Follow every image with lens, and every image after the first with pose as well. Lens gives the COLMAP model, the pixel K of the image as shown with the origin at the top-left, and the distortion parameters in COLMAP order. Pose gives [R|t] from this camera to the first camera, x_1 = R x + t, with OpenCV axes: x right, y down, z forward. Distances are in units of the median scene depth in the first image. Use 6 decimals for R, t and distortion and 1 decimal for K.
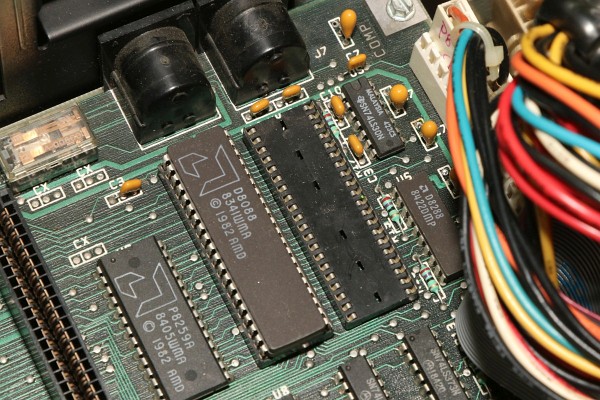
lens RADIAL K [[2868.5, 0, 300.0], [0, 2868.5, 200.0], [0, 0, 1]] dist [0.580735, 5.637502]
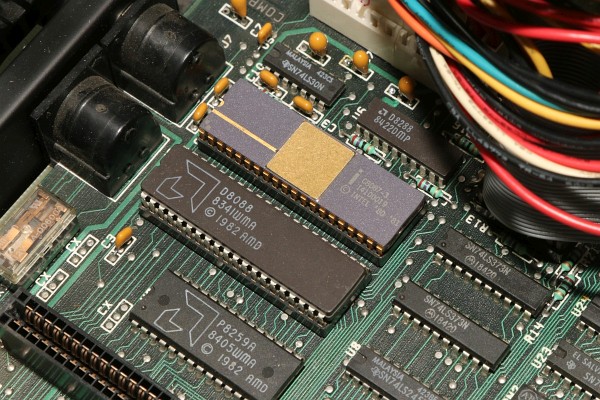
lens RADIAL K [[2868.5, 0, 300.0], [0, 2868.5, 200.0], [0, 0, 1]] dist [0.580735, 5.637502]
pose [[0.890792, -0.437501, 0.122812, -0.122137], [0.442879, 0.896378, -0.019110, 0.030350], [-0.101725, 0.071414, 0.992246, -0.005115]]
